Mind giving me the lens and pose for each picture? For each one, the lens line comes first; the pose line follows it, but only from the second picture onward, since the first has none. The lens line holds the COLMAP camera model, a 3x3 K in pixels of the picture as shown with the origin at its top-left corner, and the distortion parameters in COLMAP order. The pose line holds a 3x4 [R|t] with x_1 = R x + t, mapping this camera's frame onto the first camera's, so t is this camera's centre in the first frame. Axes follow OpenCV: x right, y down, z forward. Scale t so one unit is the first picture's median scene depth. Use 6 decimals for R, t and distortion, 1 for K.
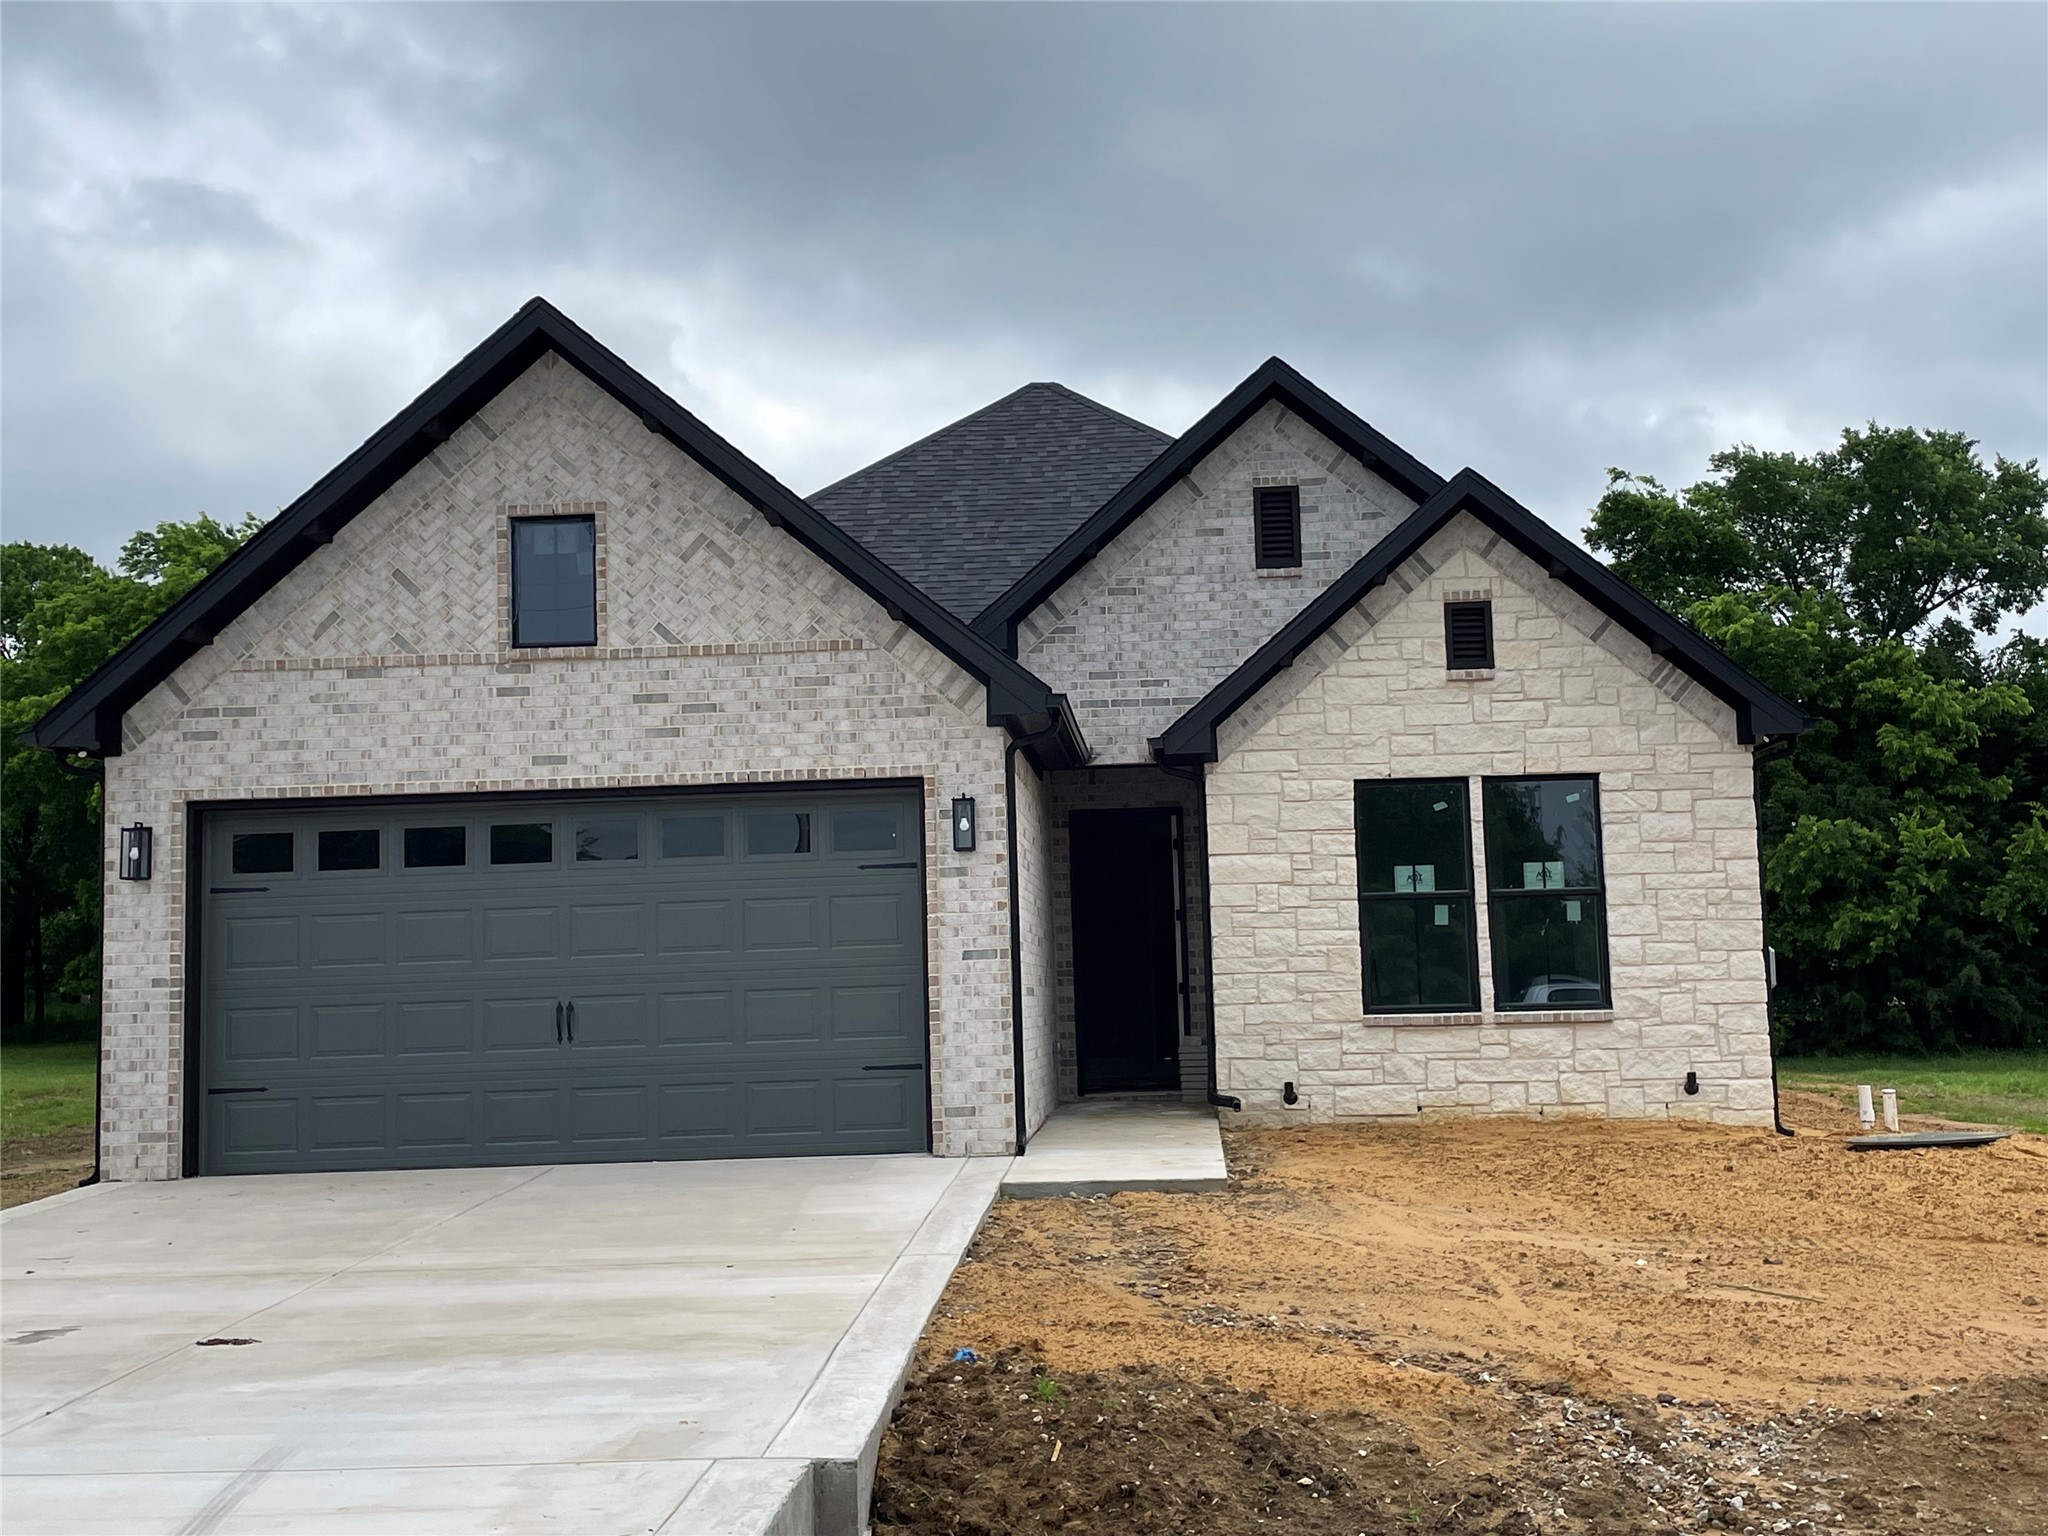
lens RADIAL K [[2413.1, 0, 1024.0], [0, 2413.1, 768.0], [0, 0, 1]] dist [0.121391, 0.004069]
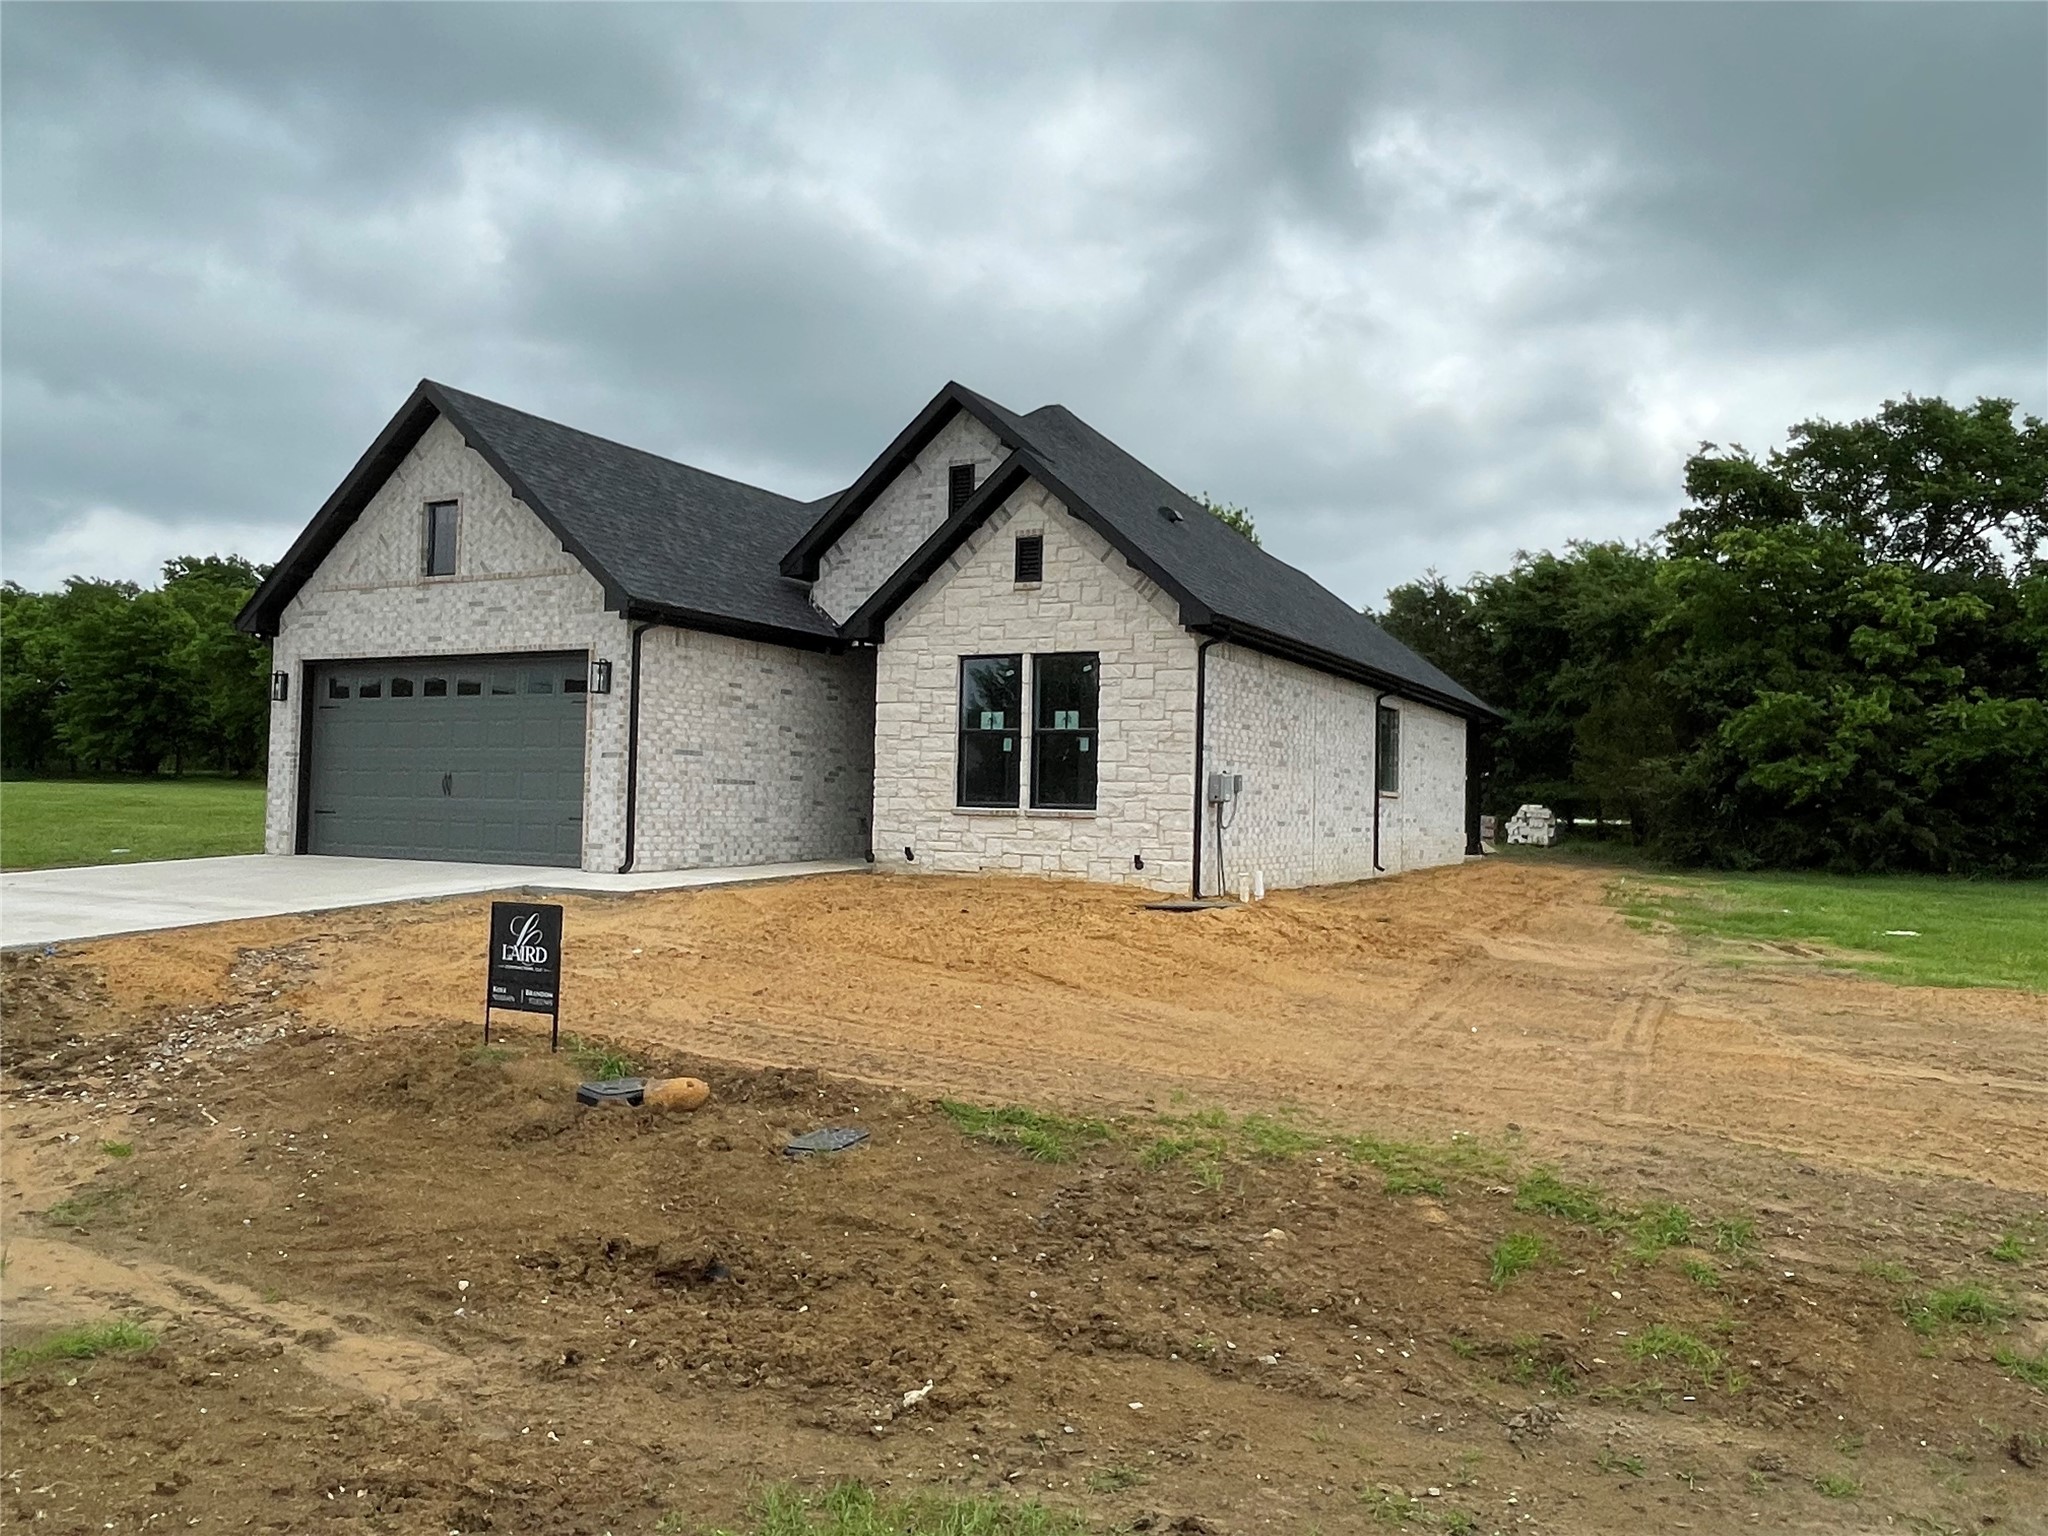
lens RADIAL K [[1484.6, 0, 1024.0], [0, 1484.6, 768.0], [0, 0, 1]] dist [0.007073, 0.003226]
pose [[0.905753, 0.038341, -0.422068, 0.583950], [-0.008199, 0.997298, 0.073002, 0.007197], [0.423726, -0.062661, 0.903620, 0.160440]]
